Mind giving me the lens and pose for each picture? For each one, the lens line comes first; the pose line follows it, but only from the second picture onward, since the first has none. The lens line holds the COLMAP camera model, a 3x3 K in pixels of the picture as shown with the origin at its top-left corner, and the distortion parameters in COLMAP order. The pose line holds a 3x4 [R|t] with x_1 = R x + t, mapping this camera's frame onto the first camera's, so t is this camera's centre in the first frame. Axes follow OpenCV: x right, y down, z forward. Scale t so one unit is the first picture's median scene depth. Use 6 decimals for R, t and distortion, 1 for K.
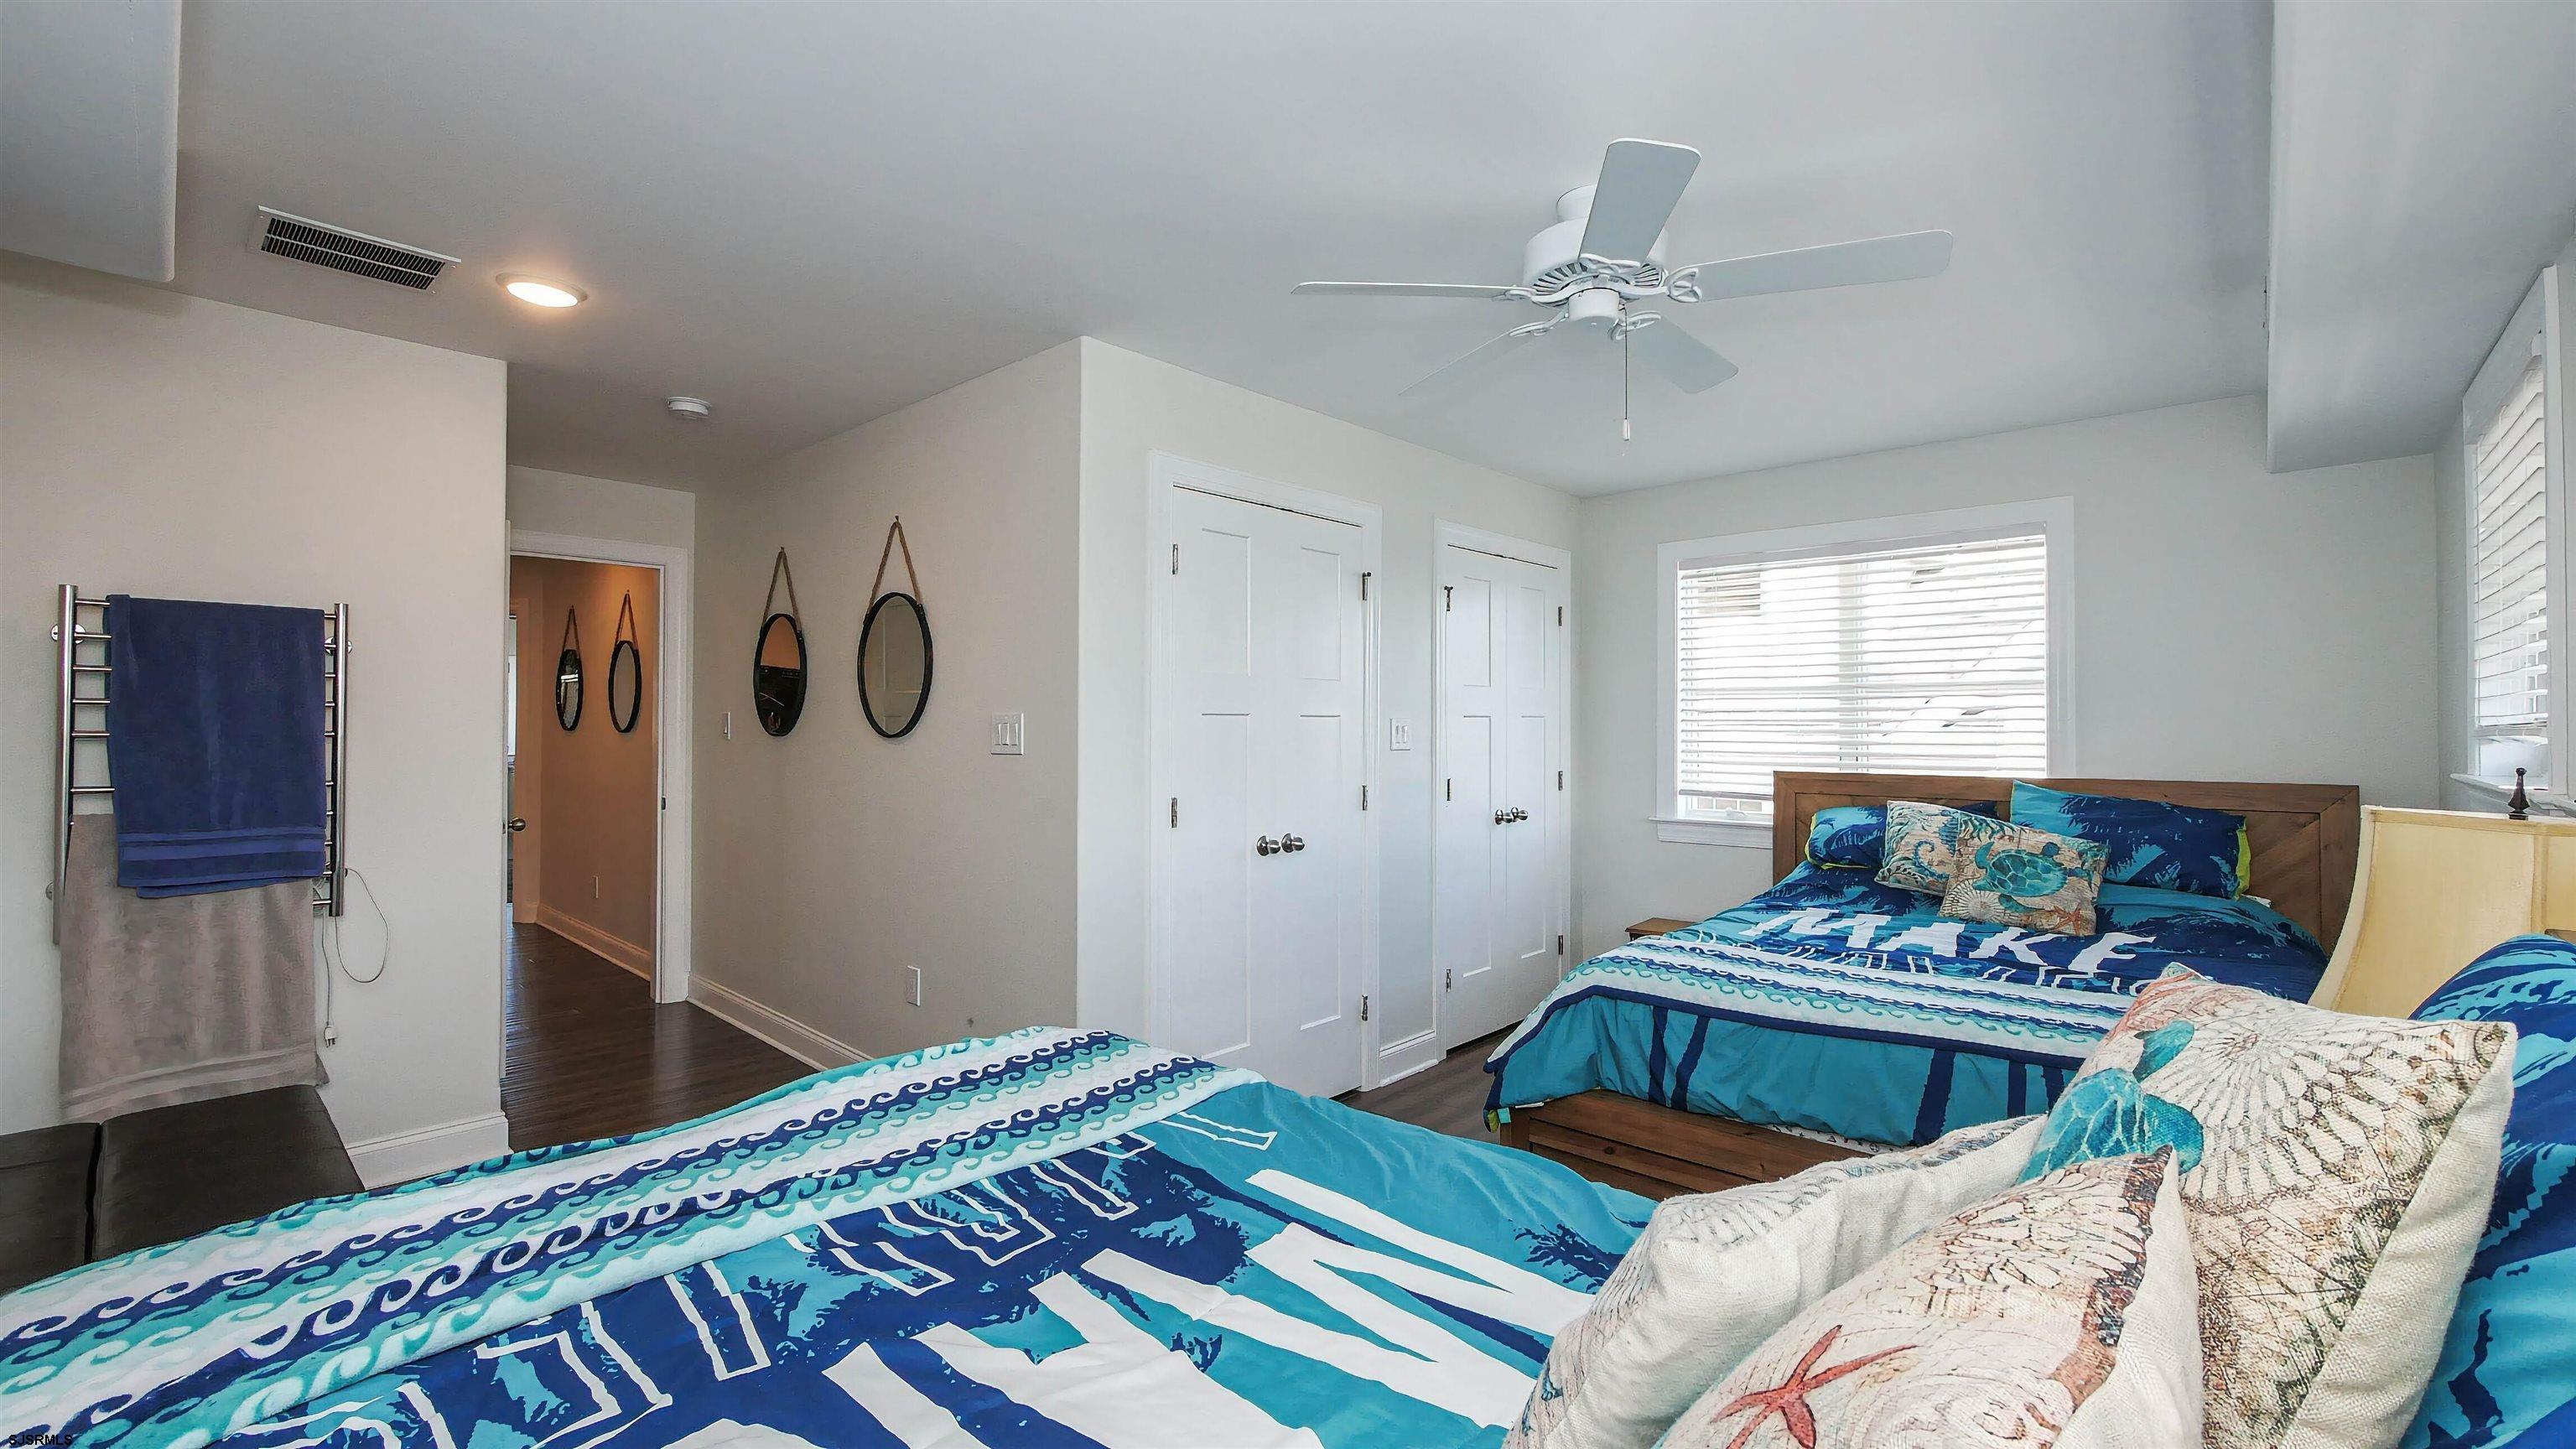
lens RADIAL K [[1061.5, 0, 1296.1], [0, 1061.5, 719.7], [0, 0, 1]] dist [-0.007598, 0.001240]
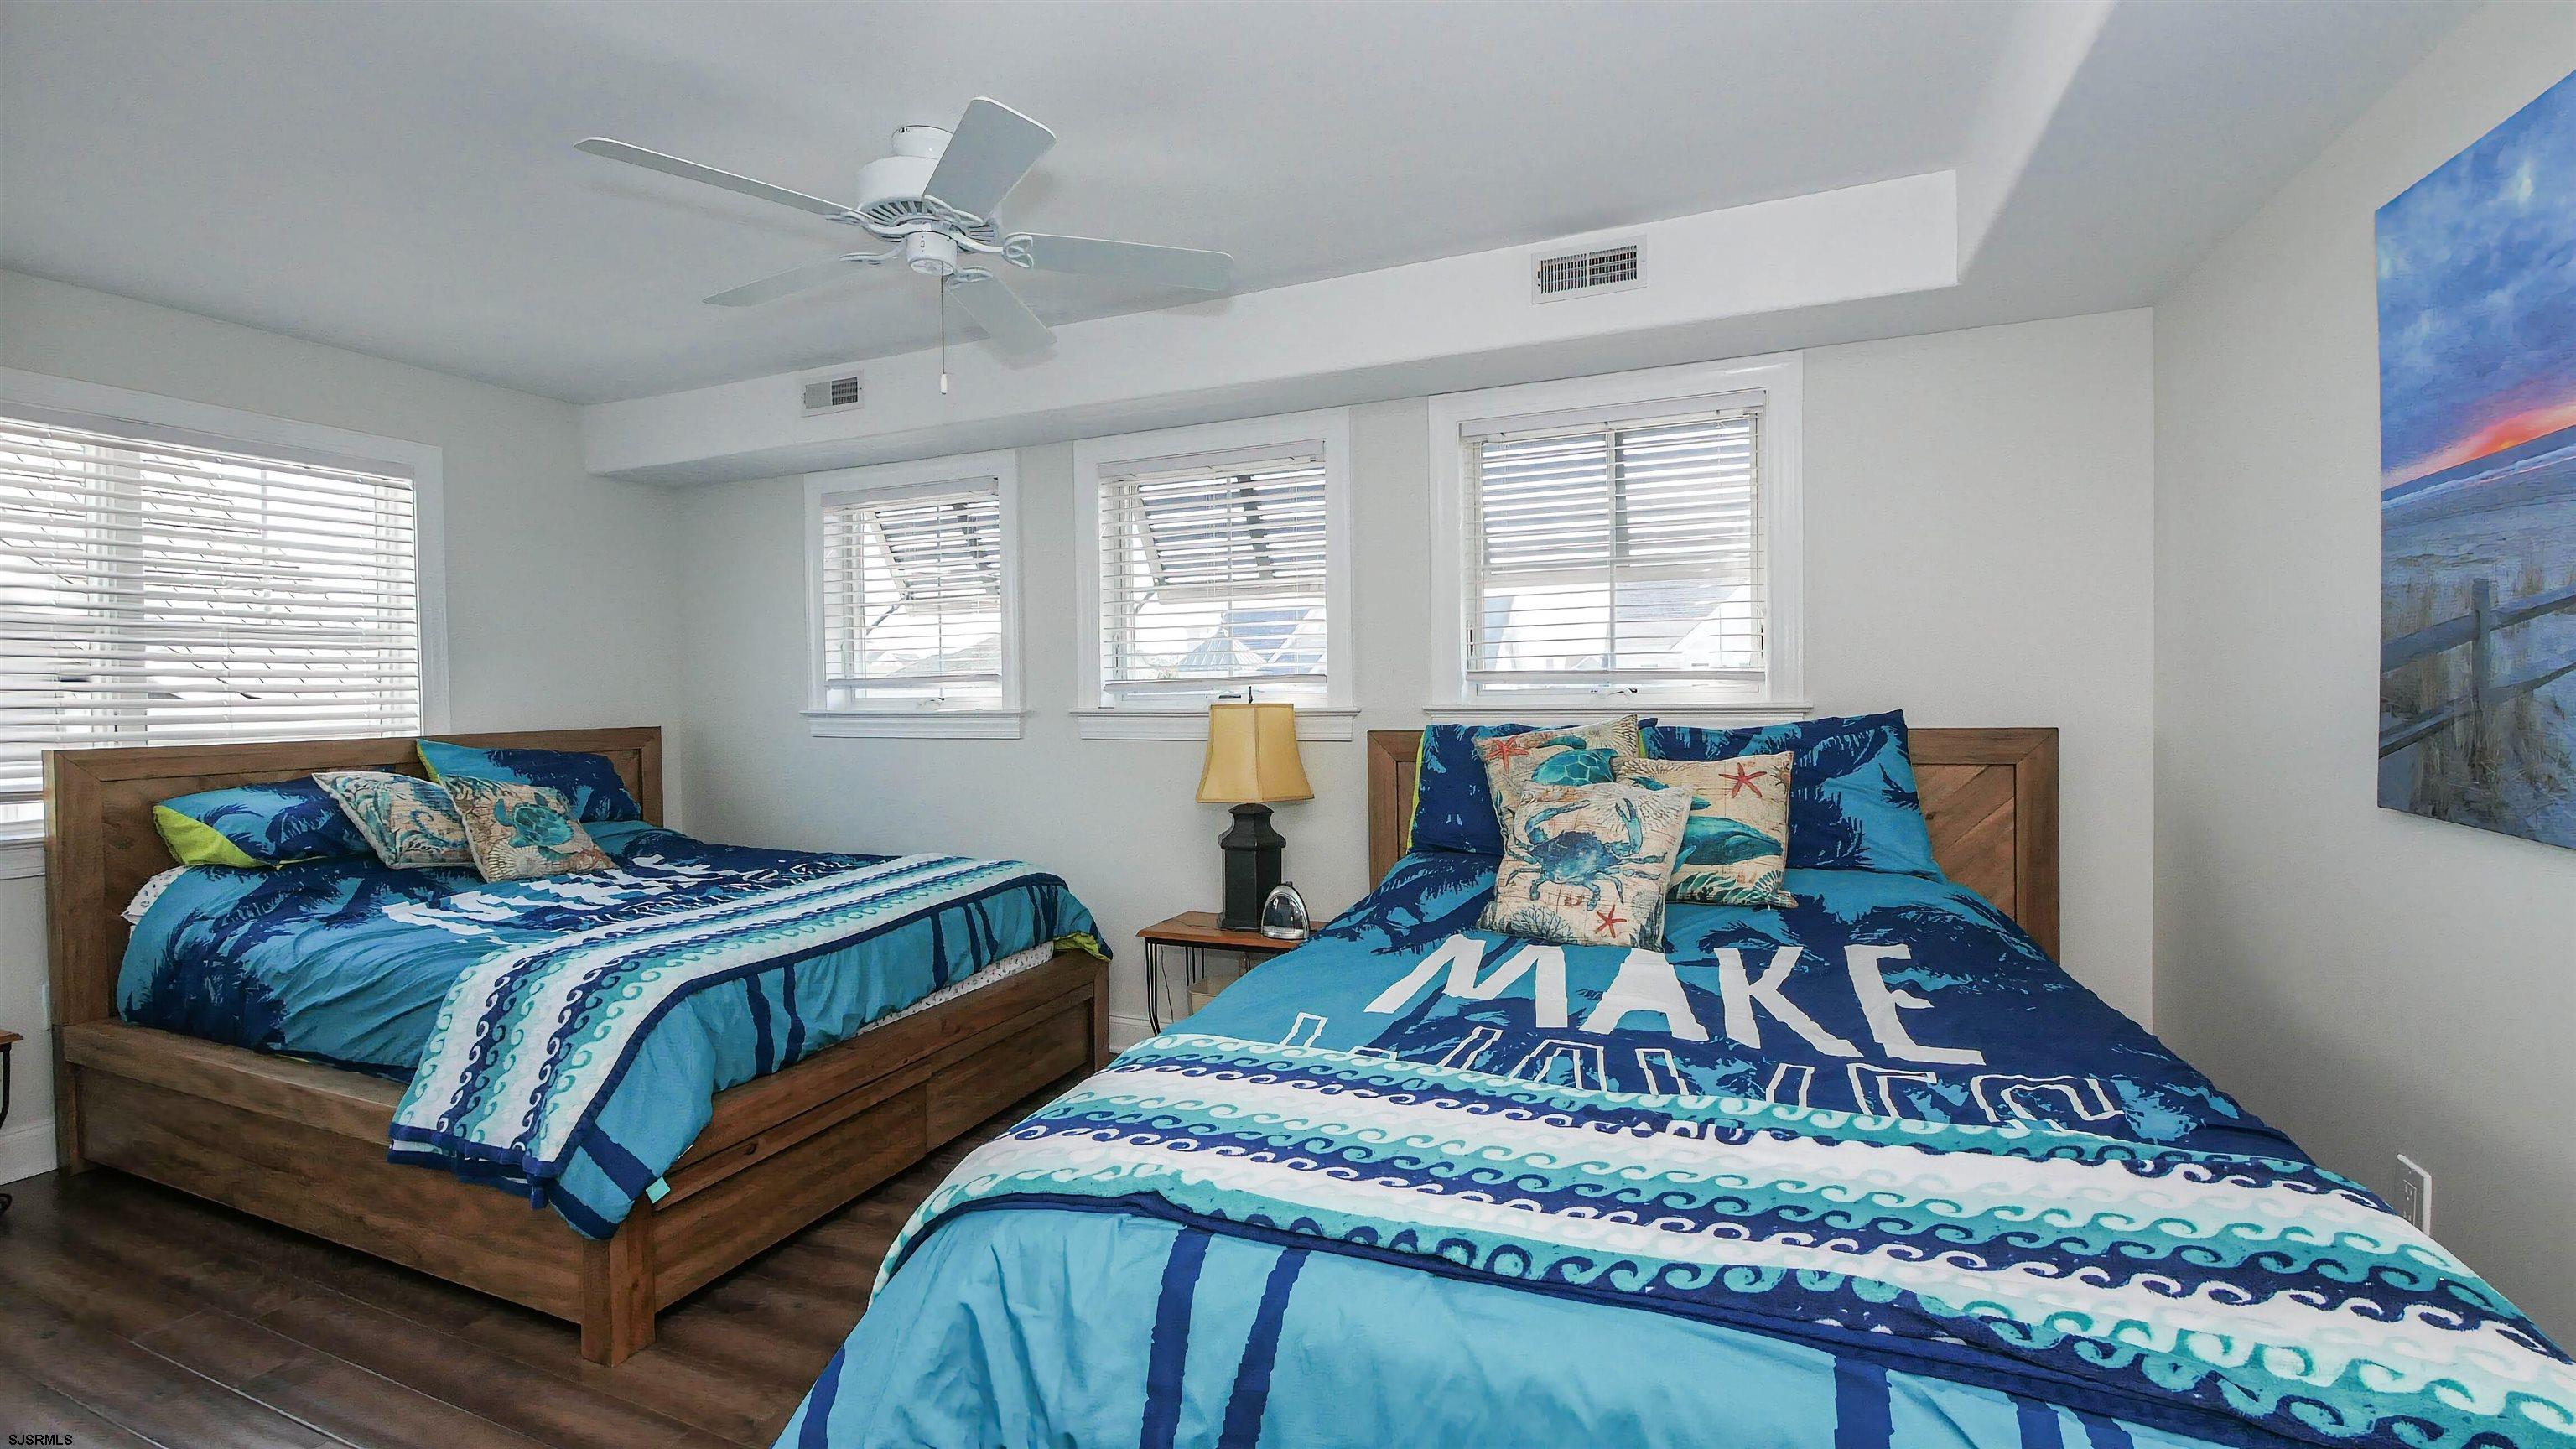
lens RADIAL K [[1061.5, 0, 1292.3], [0, 1061.5, 710.1], [0, 0, 1]] dist [-0.007598, 0.001240]
pose [[-0.337792, -0.014916, 0.941102, -0.673380], [0.005350, 0.999828, 0.017767, 0.028082], [-0.941205, 0.011036, -0.337654, 0.866414]]
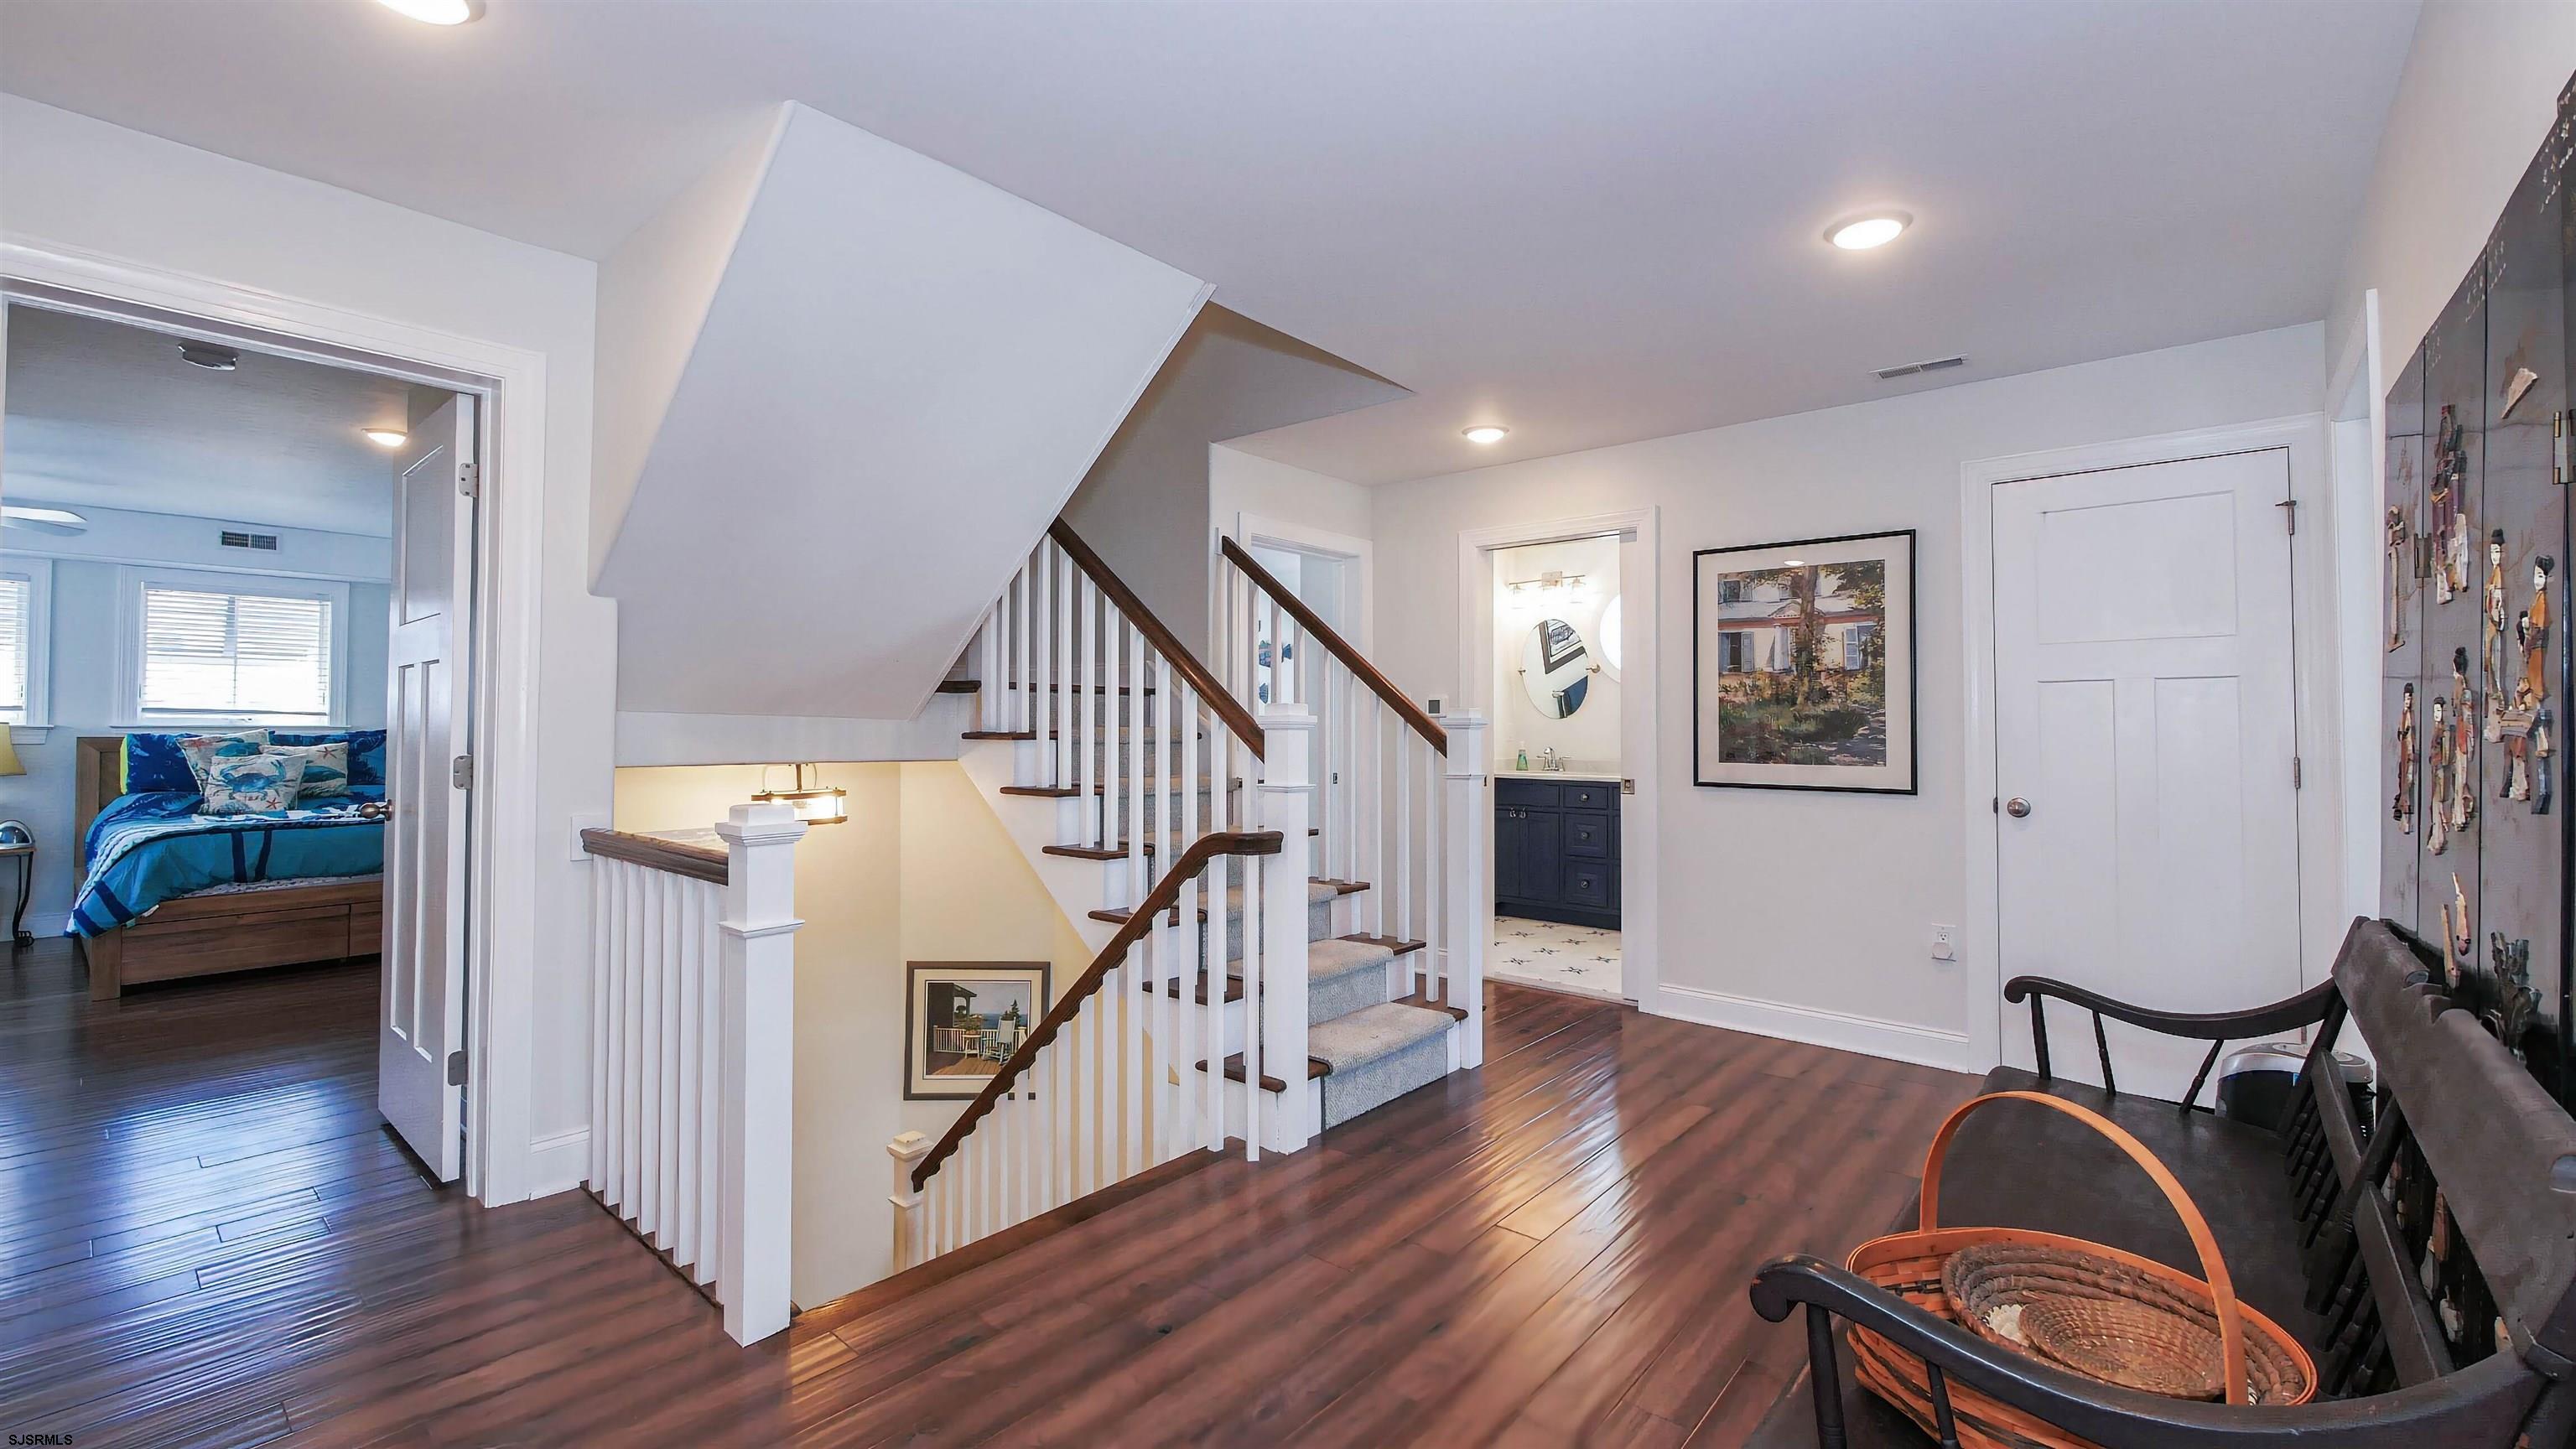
lens RADIAL K [[1061.5, 0, 1300.2], [0, 1061.5, 702.6], [0, 0, 1]] dist [-0.007598, 0.001240]
pose [[-0.999568, -0.005644, -0.028856, -1.898008], [-0.004851, 0.999611, -0.027457, 0.046215], [0.028999, -0.027305, -0.999206, 2.420414]]
